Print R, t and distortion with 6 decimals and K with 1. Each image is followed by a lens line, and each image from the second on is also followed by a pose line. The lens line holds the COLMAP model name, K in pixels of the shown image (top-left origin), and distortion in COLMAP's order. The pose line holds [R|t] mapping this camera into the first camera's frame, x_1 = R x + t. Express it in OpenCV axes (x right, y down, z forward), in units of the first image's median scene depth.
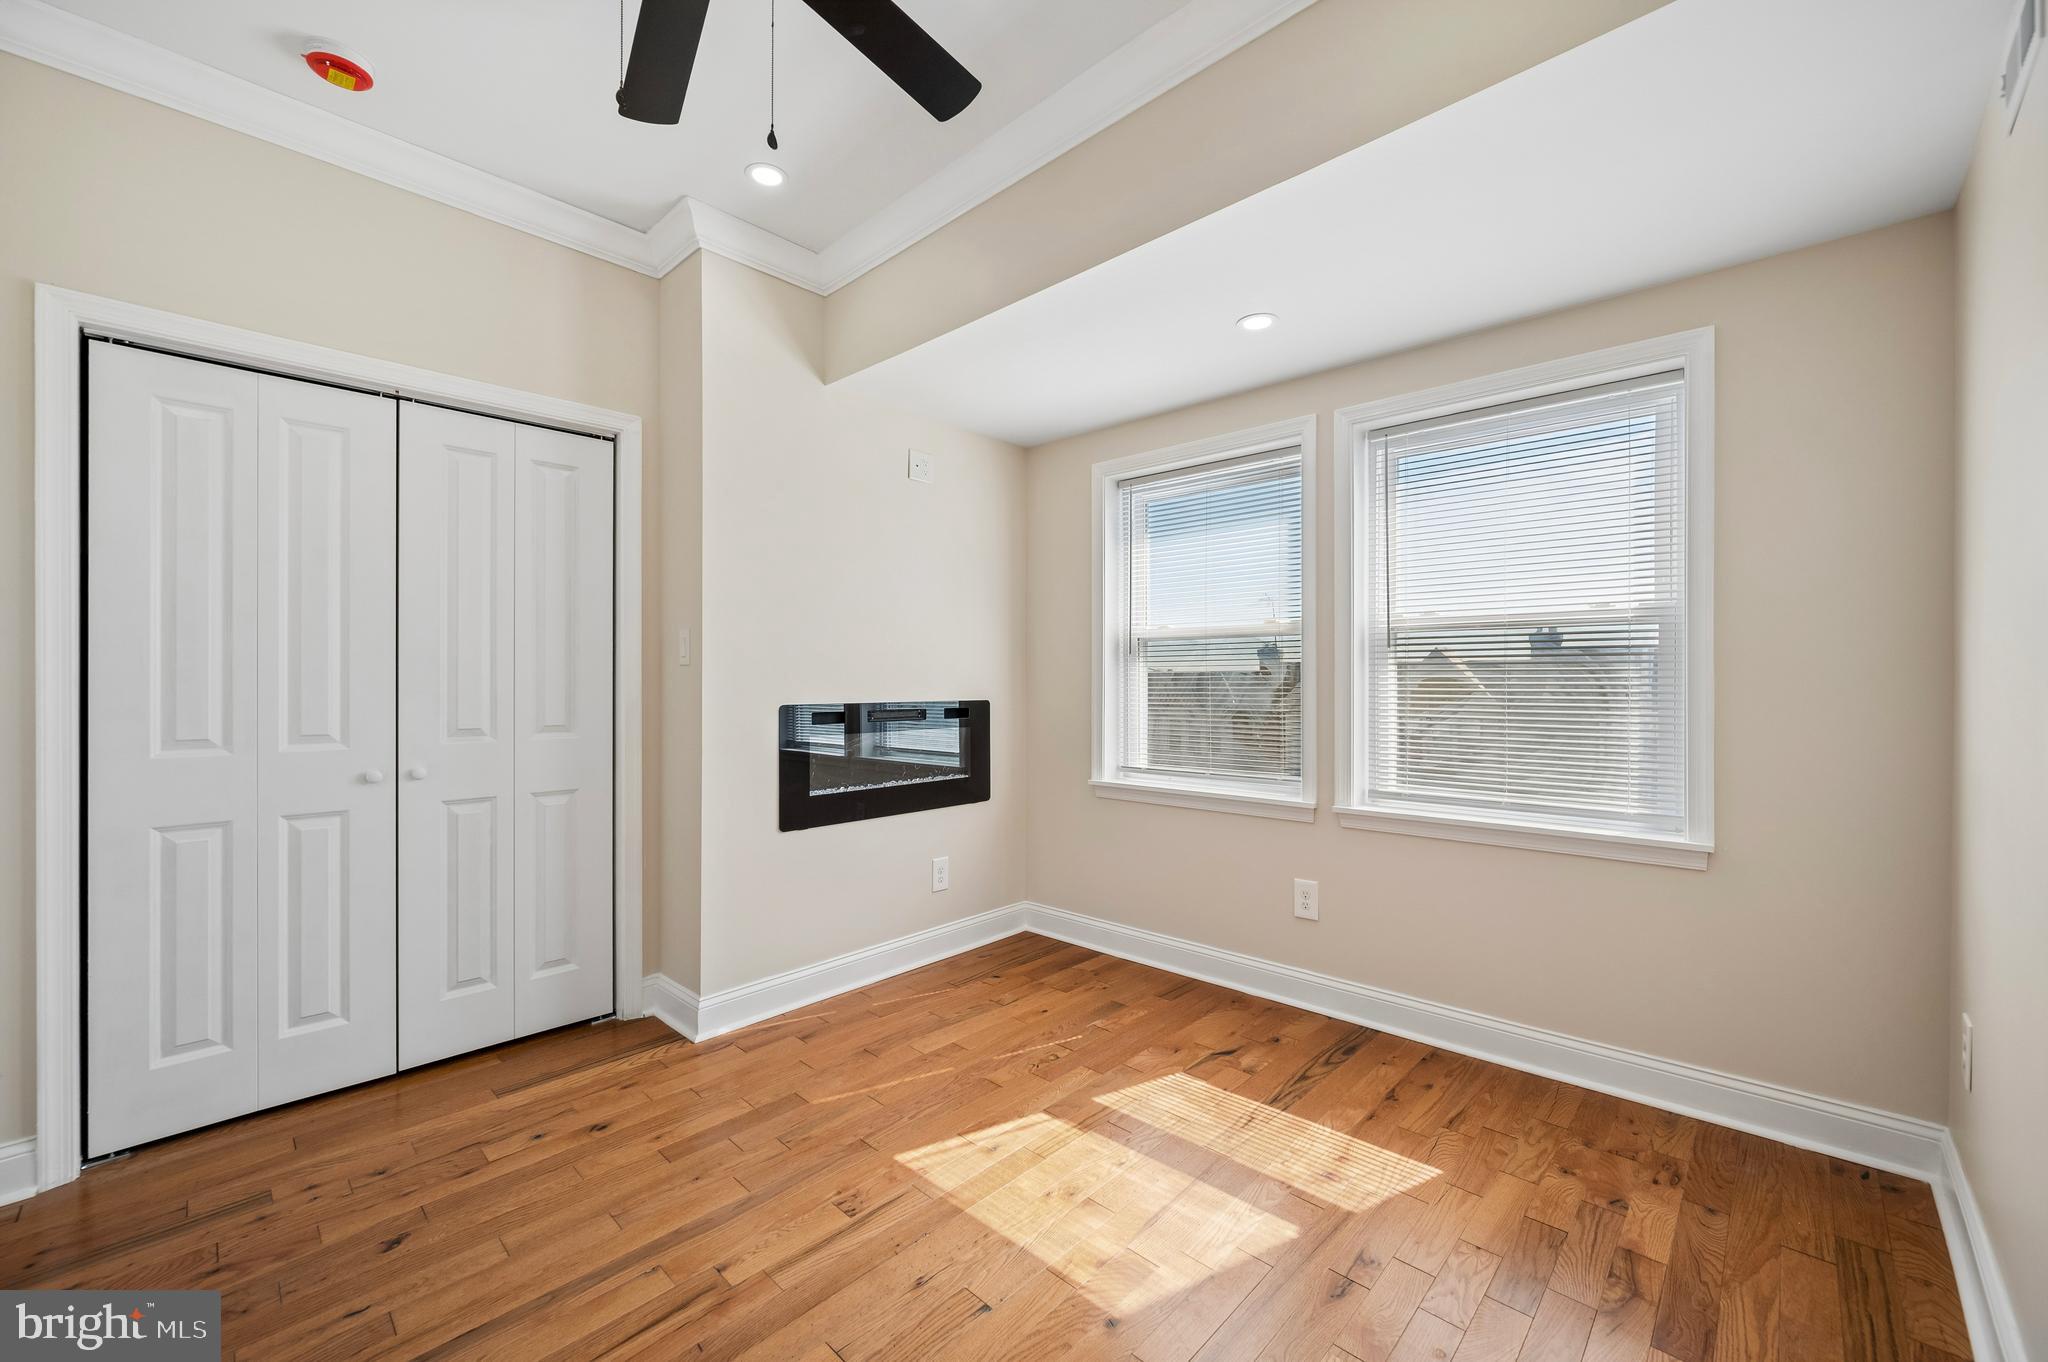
lens RADIAL K [[804.0, 0, 1028.3], [0, 804.0, 678.5], [0, 0, 1]] dist [0.000433, -0.000375]
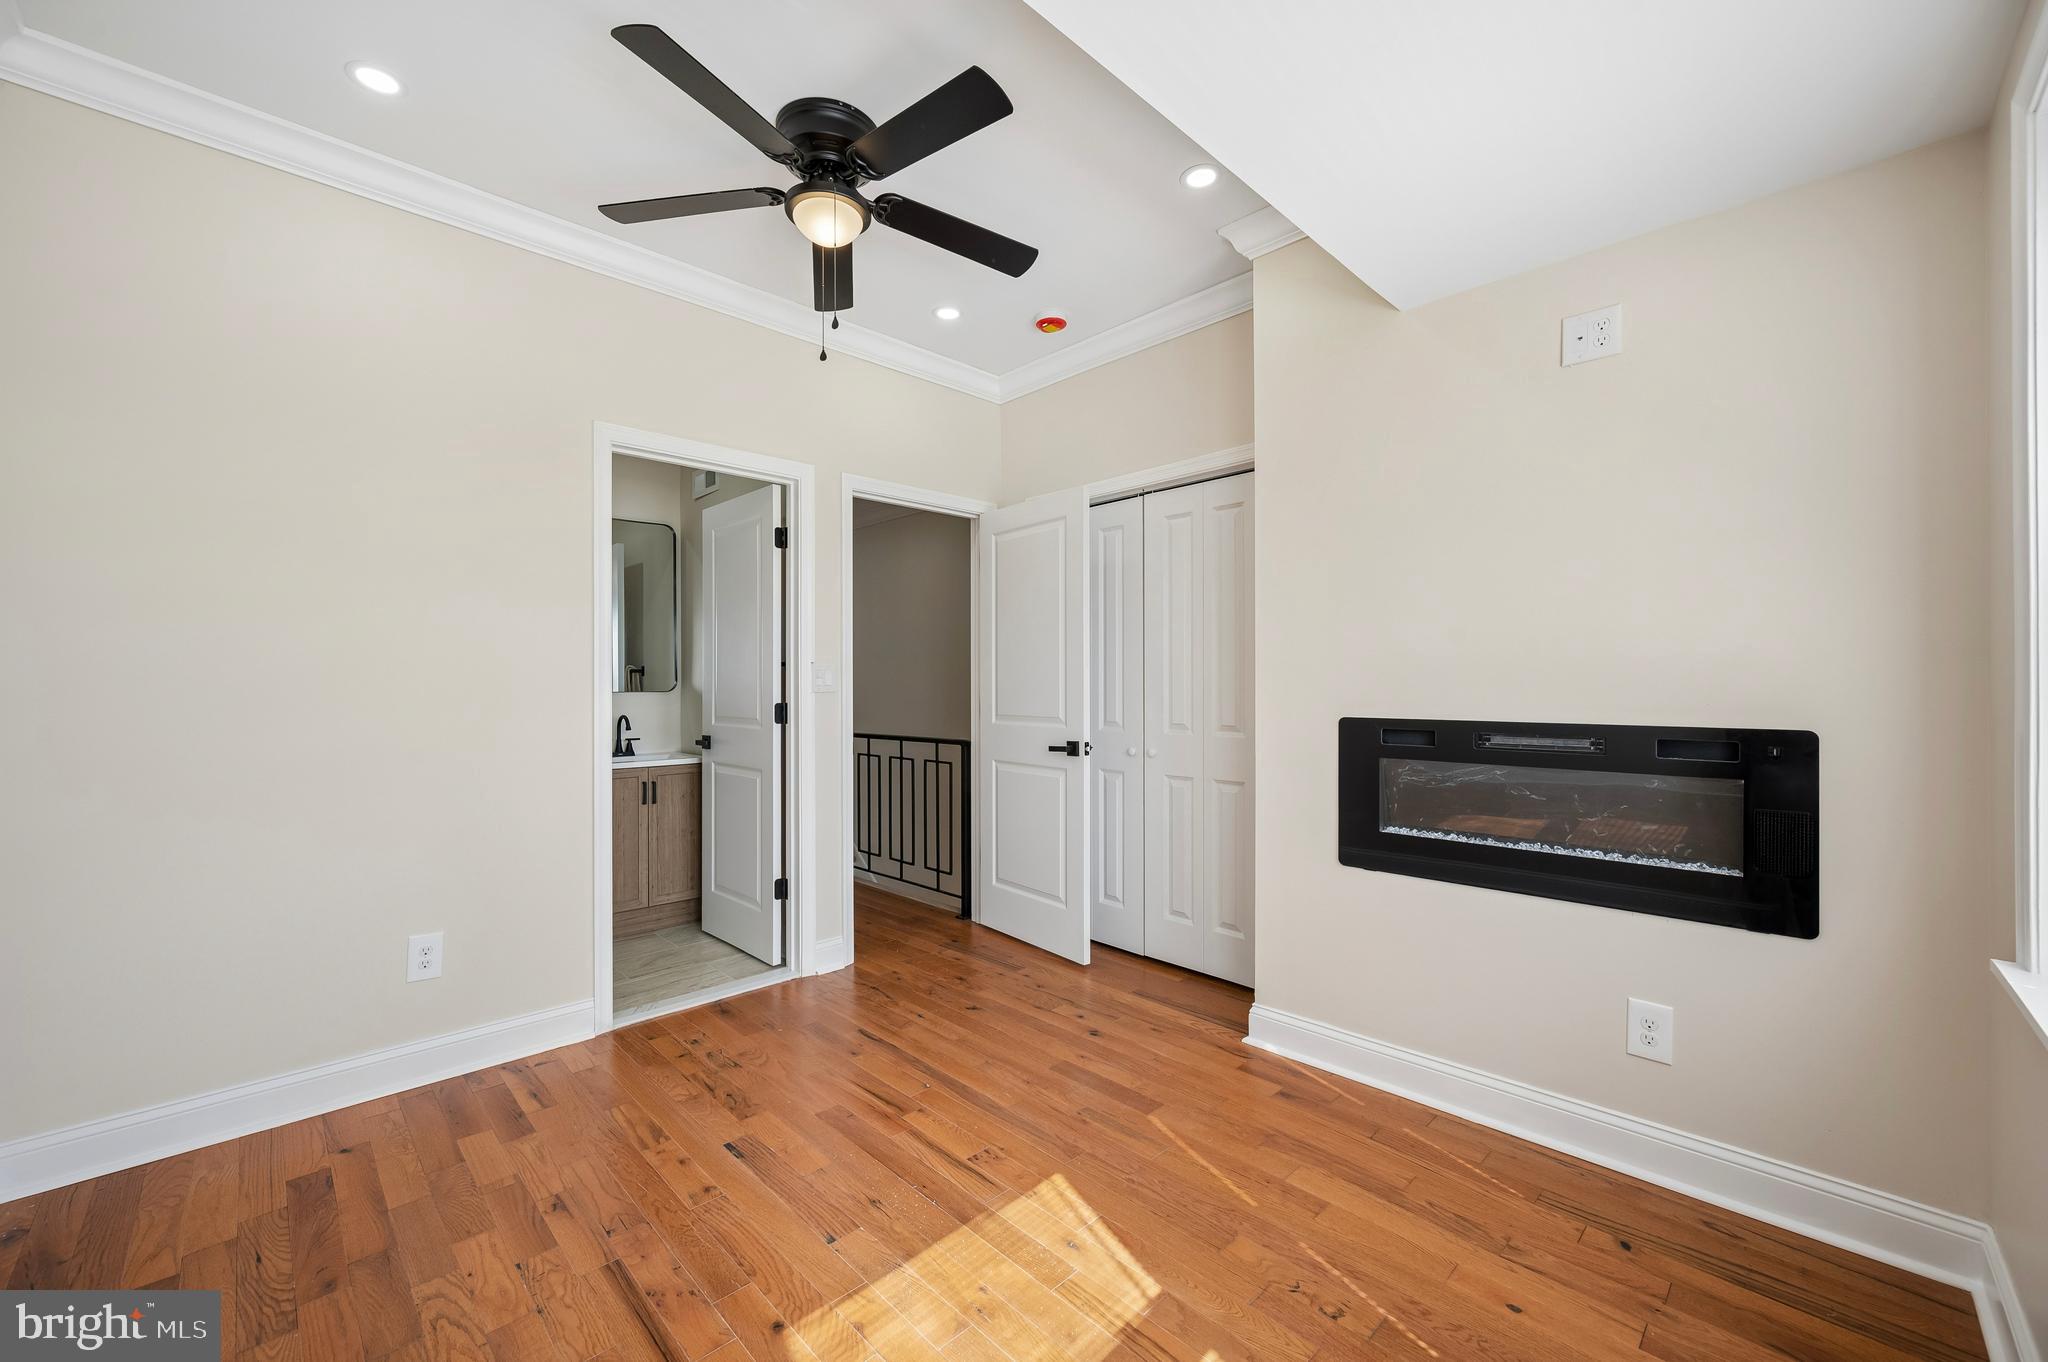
lens RADIAL K [[804.0, 0, 1025.6], [0, 804.0, 687.6], [0, 0, 1]] dist [0.000433, -0.000375]
pose [[-0.039000, 0.000700, -0.999239, 0.702476], [0.003717, 0.999993, 0.000556, -0.000183], [0.999232, -0.003692, -0.039003, 0.864495]]
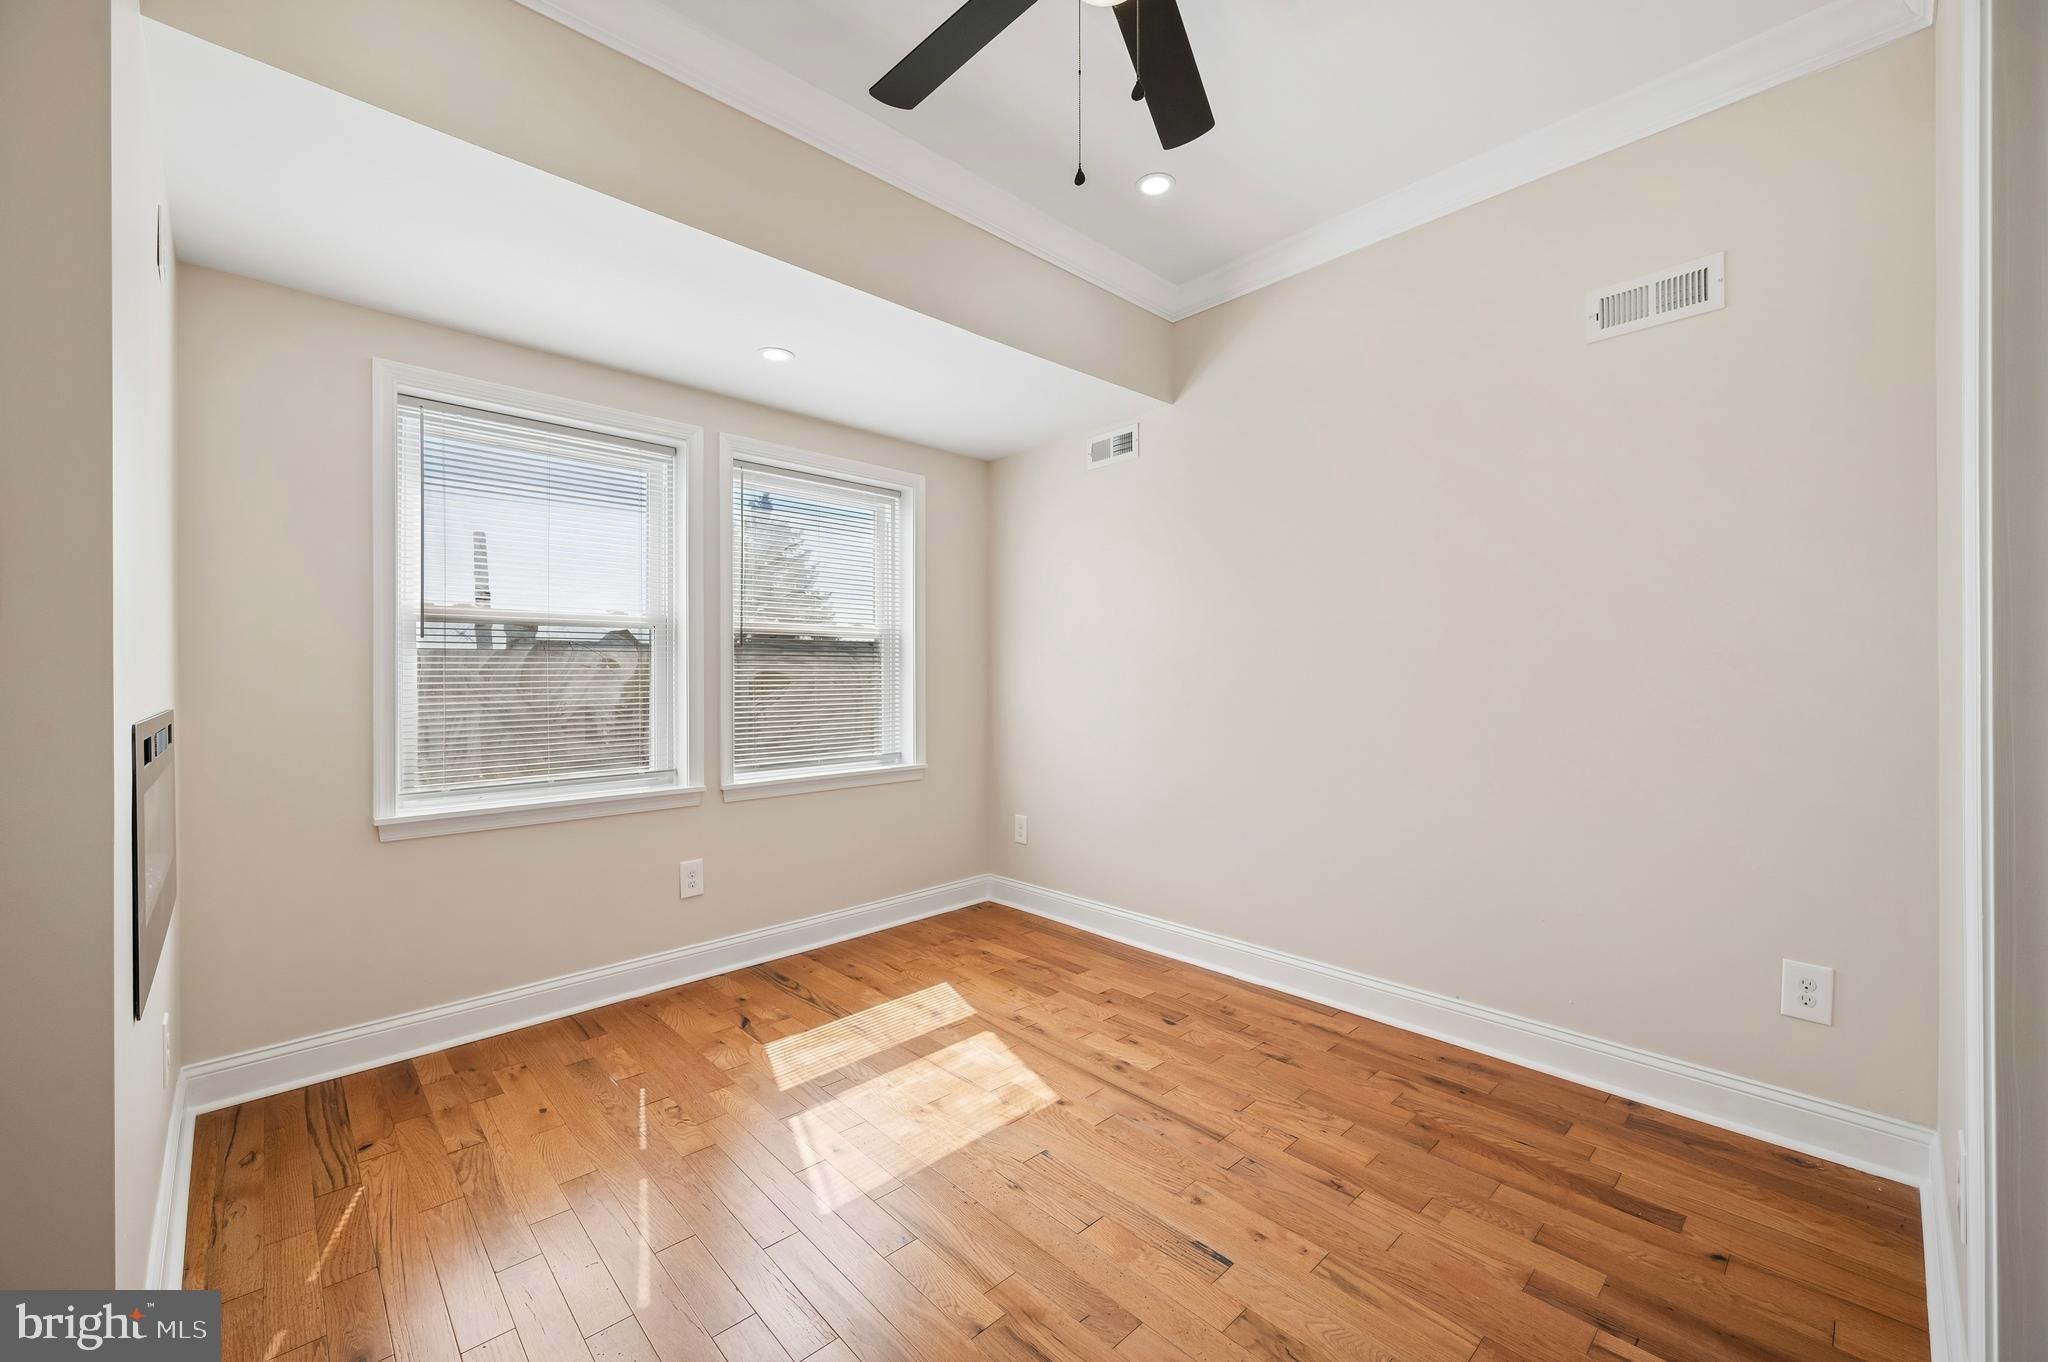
lens RADIAL K [[804.0, 0, 1035.9], [0, 804.0, 677.5], [0, 0, 1]] dist [0.000433, -0.000375]
pose [[0.047686, -0.001297, 0.998862, -0.880493], [0.002858, 0.999995, 0.001162, 0.010438], [-0.998858, 0.002799, 0.047689, 0.622406]]
